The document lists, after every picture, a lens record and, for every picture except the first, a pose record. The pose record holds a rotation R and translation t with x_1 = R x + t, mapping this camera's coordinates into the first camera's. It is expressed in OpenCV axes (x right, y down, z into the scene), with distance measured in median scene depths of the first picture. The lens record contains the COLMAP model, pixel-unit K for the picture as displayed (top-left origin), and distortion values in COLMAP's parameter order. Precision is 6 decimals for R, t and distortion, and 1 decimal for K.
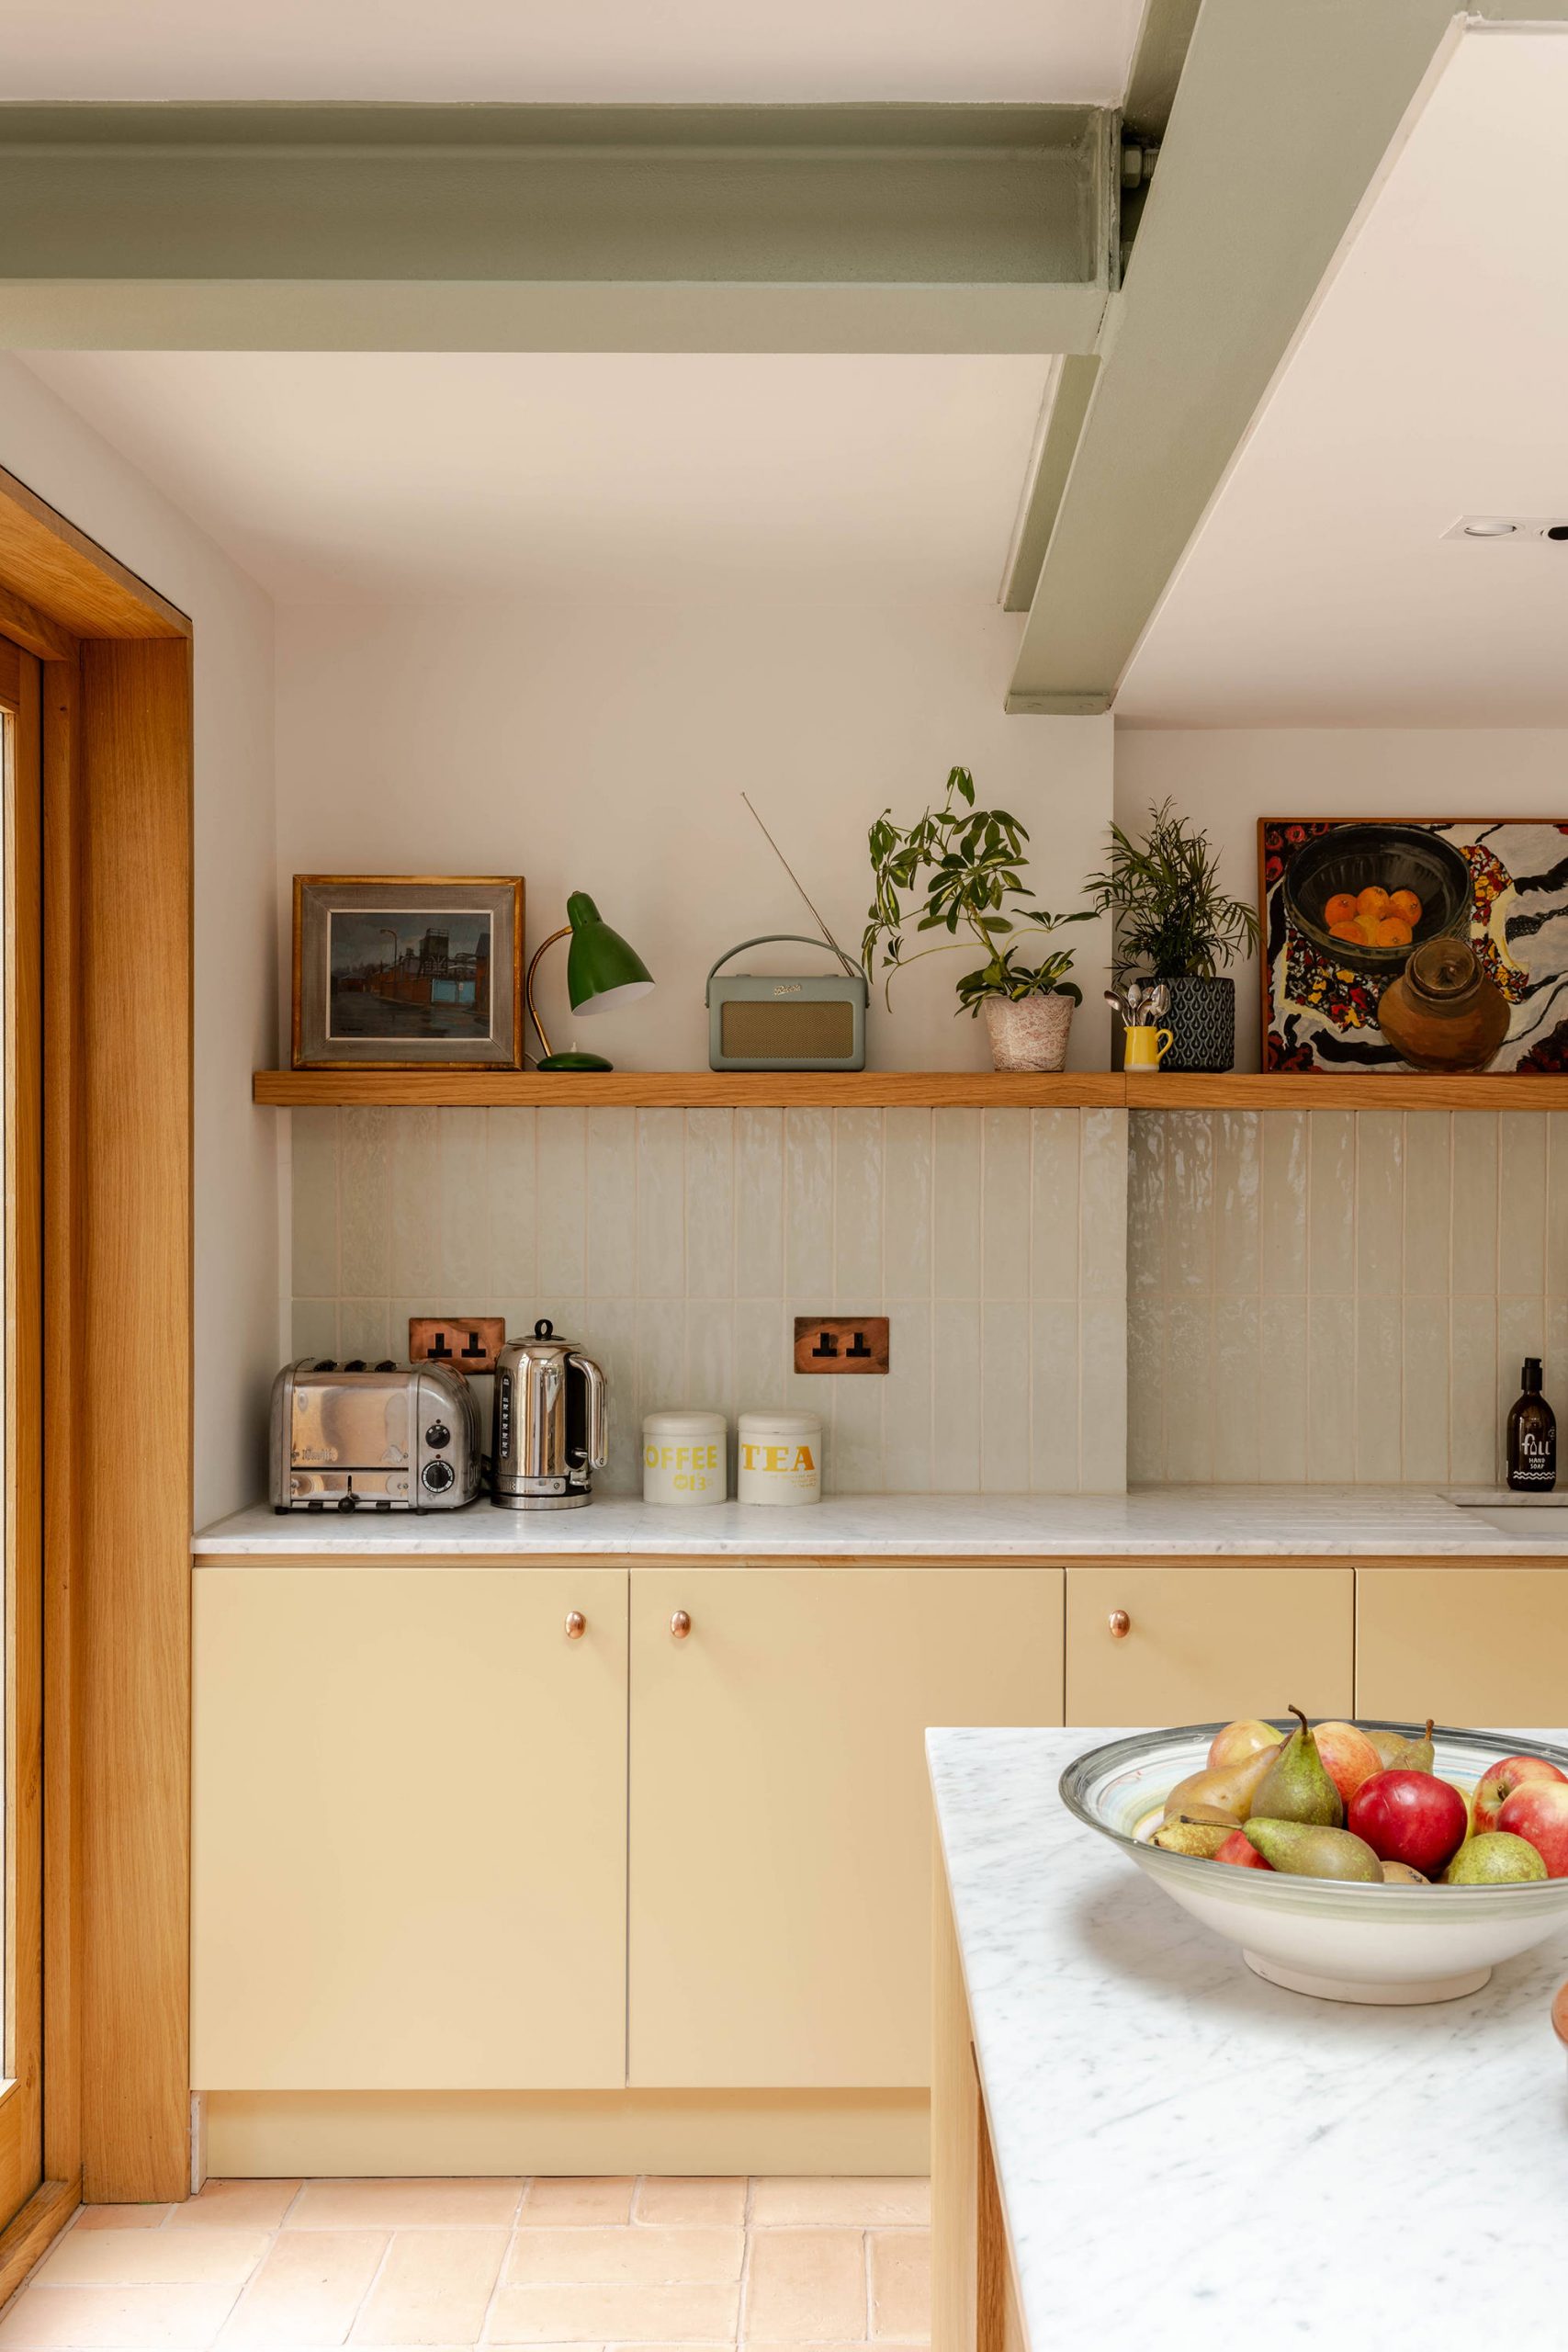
lens RADIAL K [[2346.5, 0, 866.0], [0, 2346.5, 1201.4], [0, 0, 1]] dist [0.003640, 0.019643]
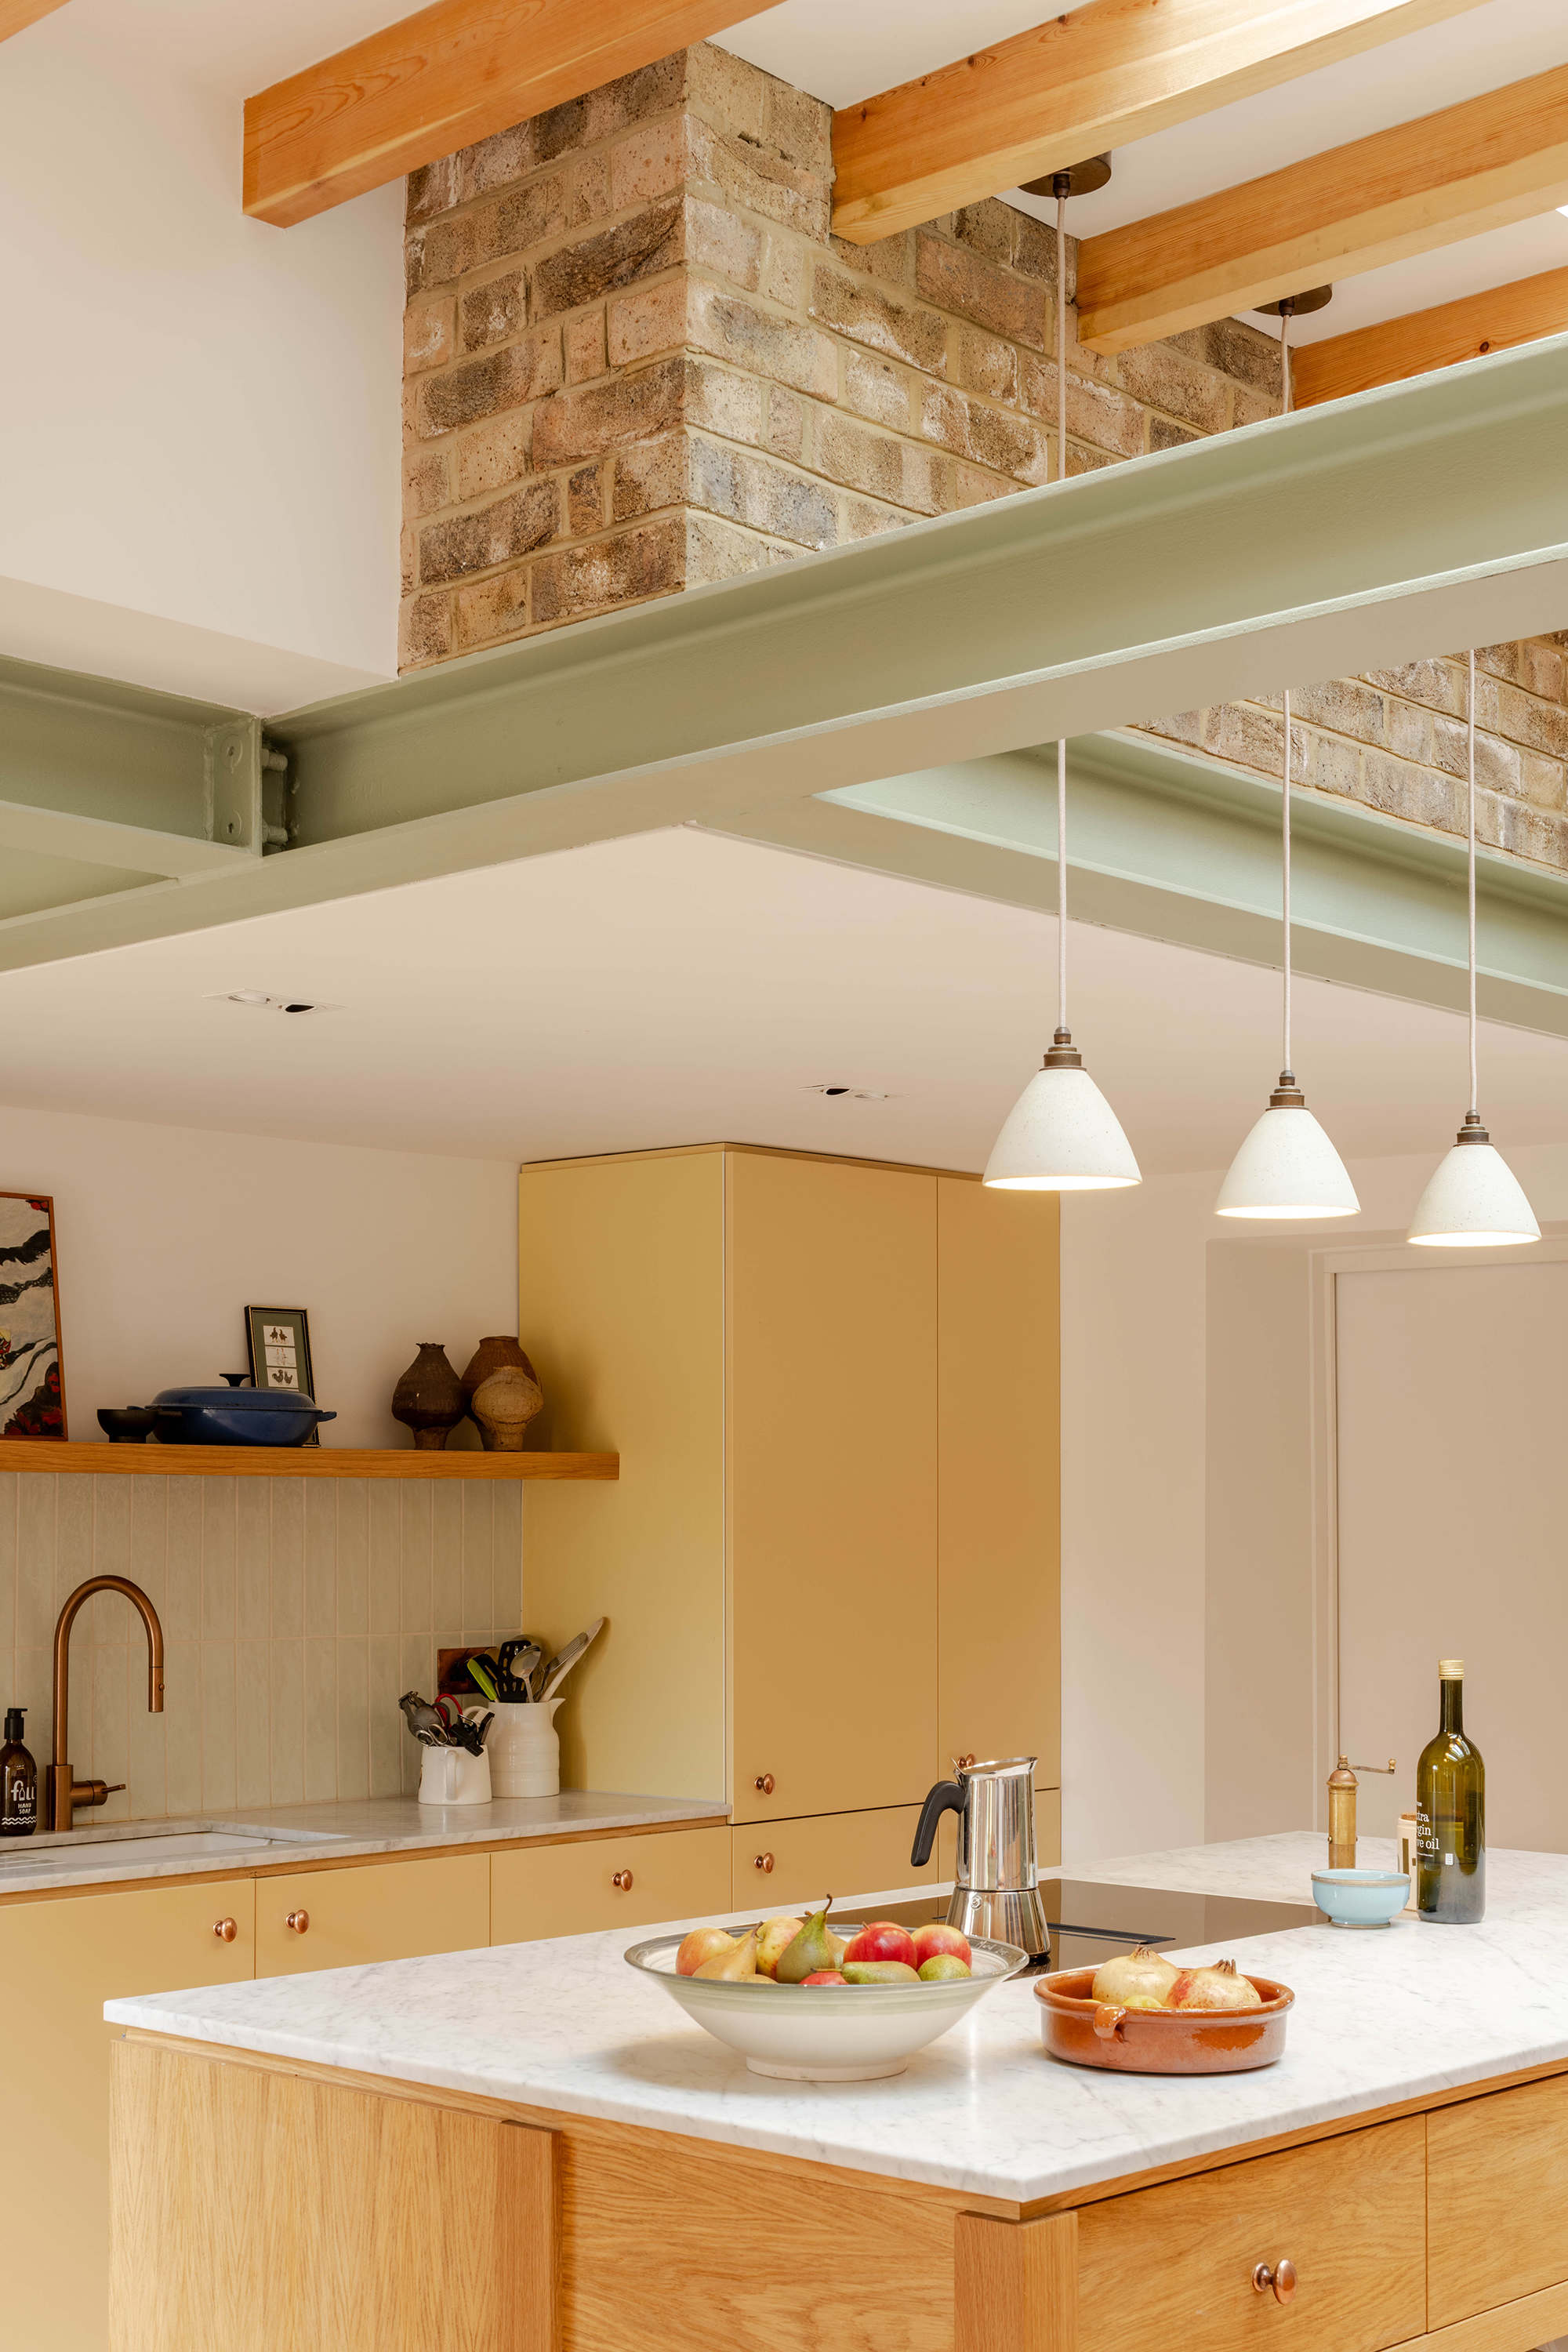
lens RADIAL K [[3061.5, 0, 780.8], [0, 3061.5, 1432.2], [0, 0, 1]] dist [0.000406, 0.019196]
pose [[0.683419, 0.016445, 0.729841, -0.481352], [0.011908, 0.999362, -0.033668, -0.006045], [-0.729929, 0.031700, 0.682787, -0.183016]]
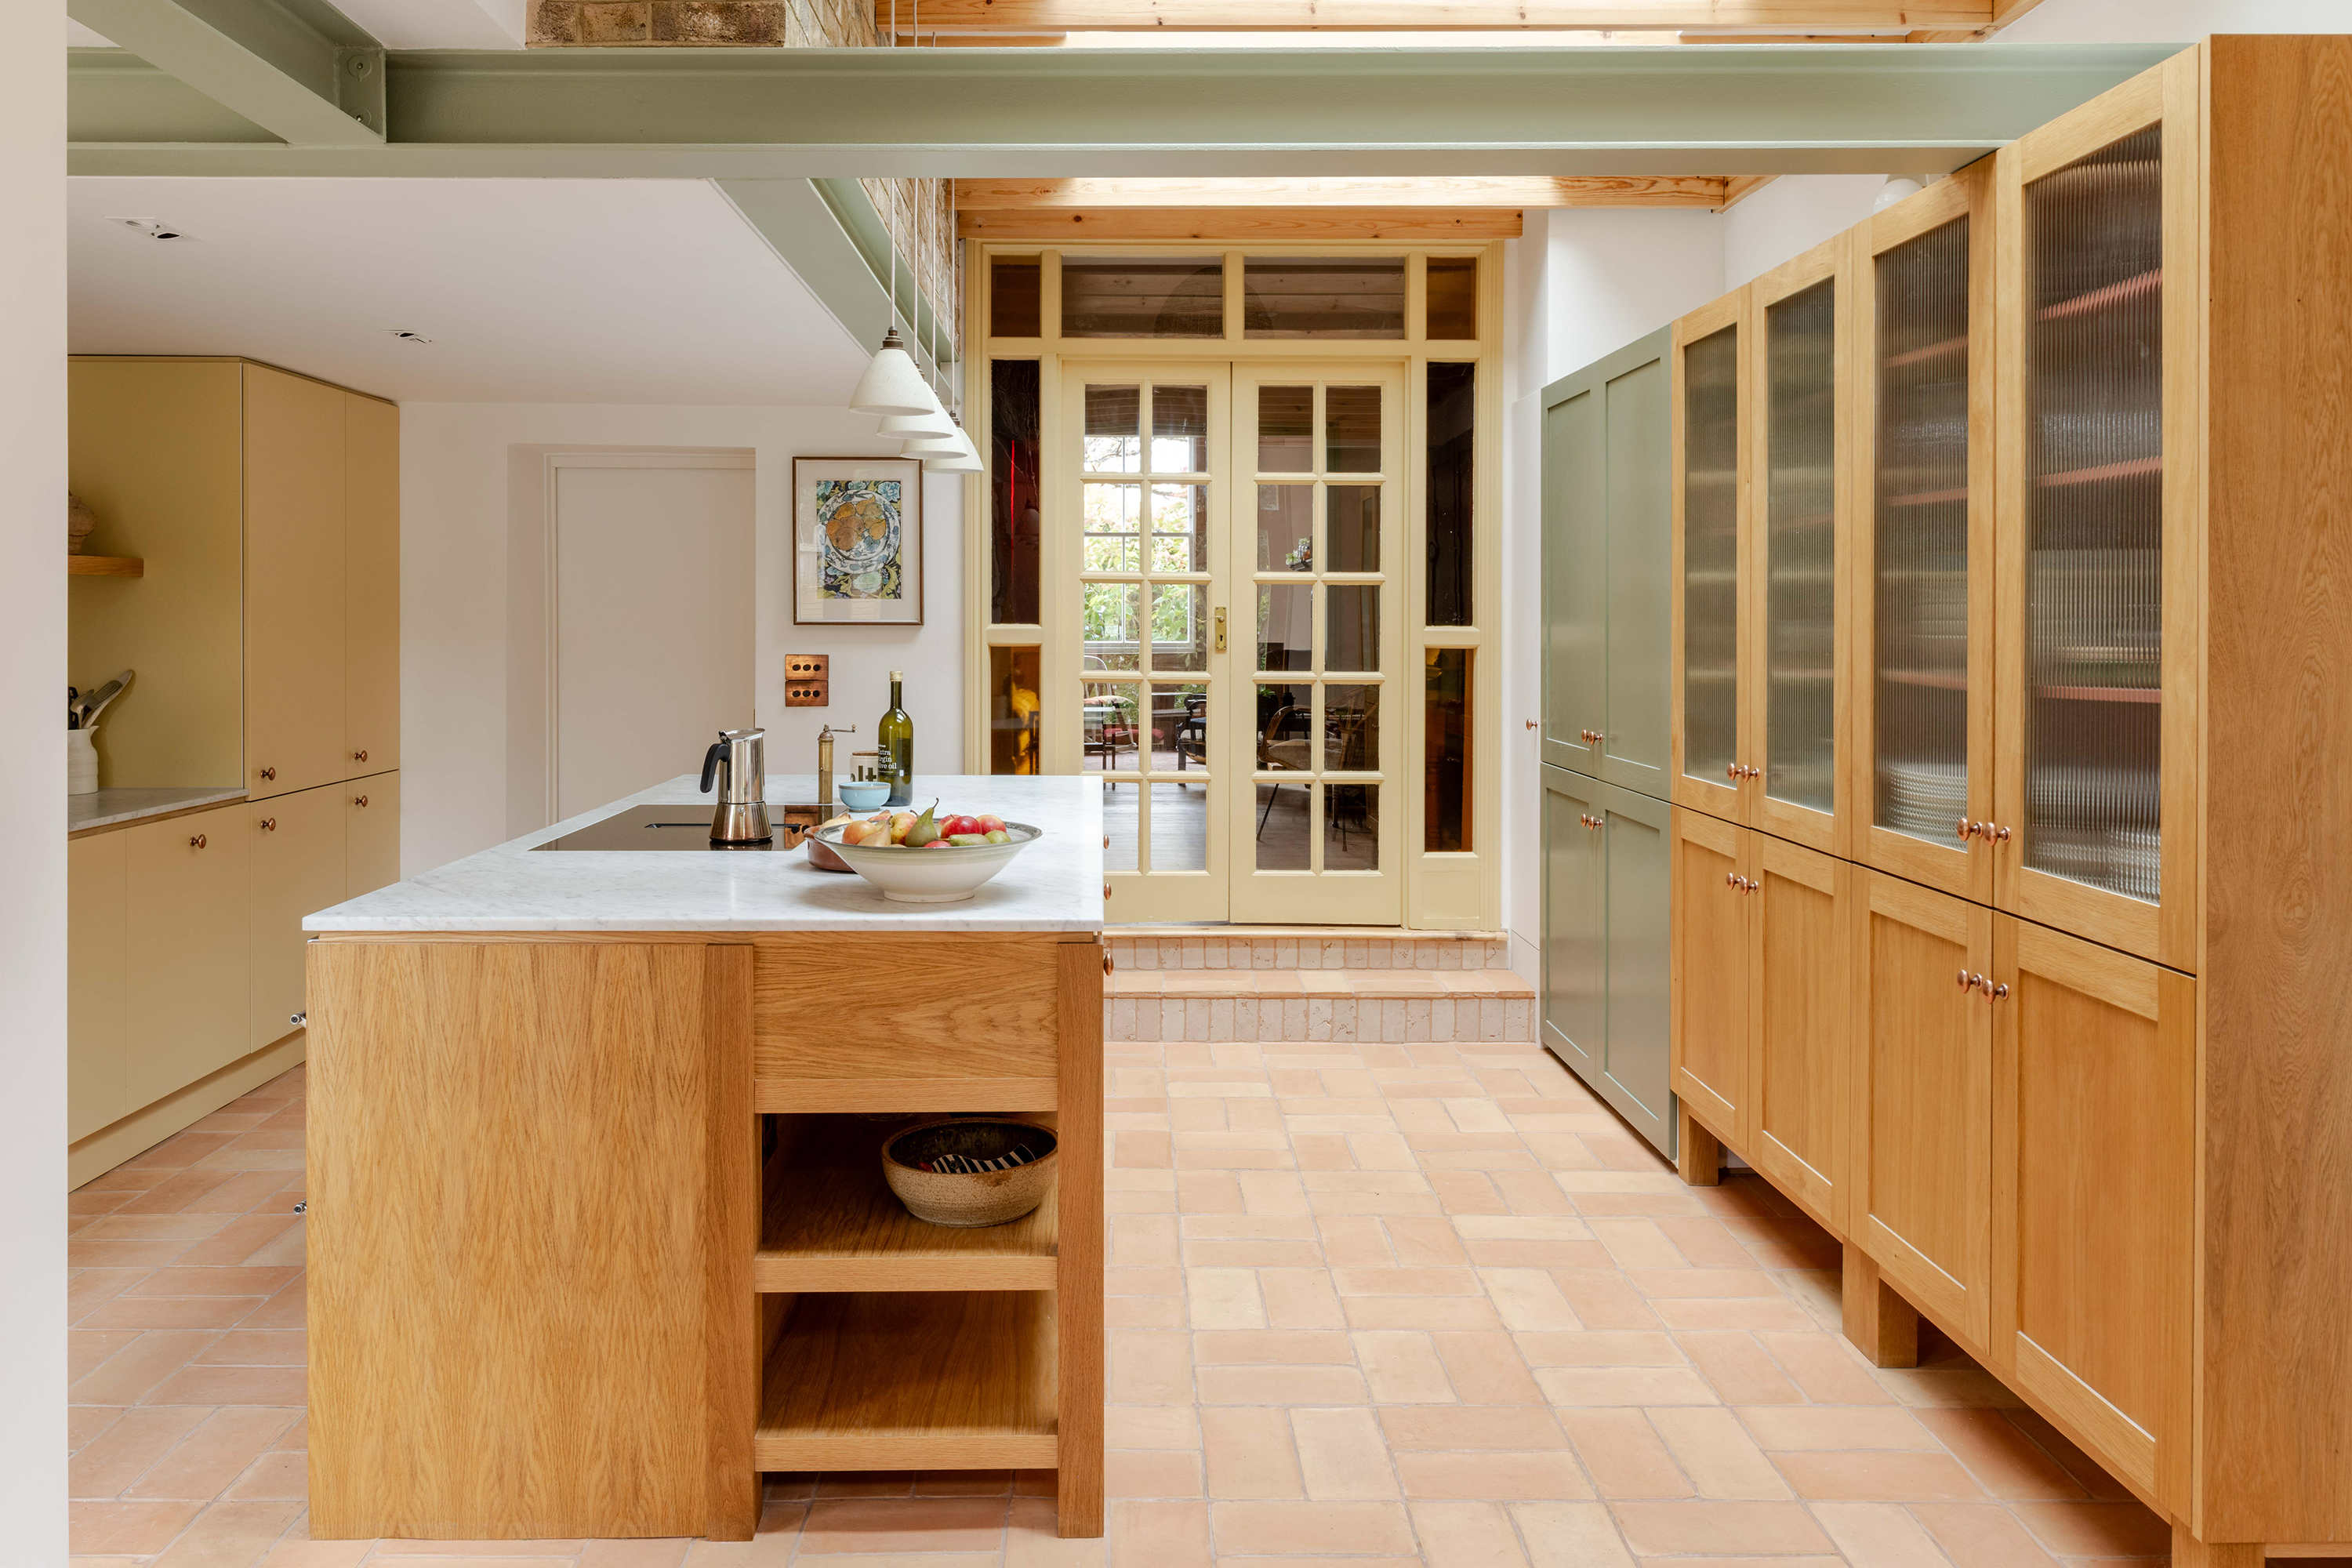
lens RADIAL K [[1634.7, 0, 1131.5], [0, 1634.7, 626.6], [0, 0, 1]] dist [0.000027, 0.000416]
pose [[-0.009864, -0.006476, 0.999930, -0.646641], [0.013473, 0.999887, 0.006609, 0.003917], [-0.999861, 0.013537, -0.009775, 0.209236]]
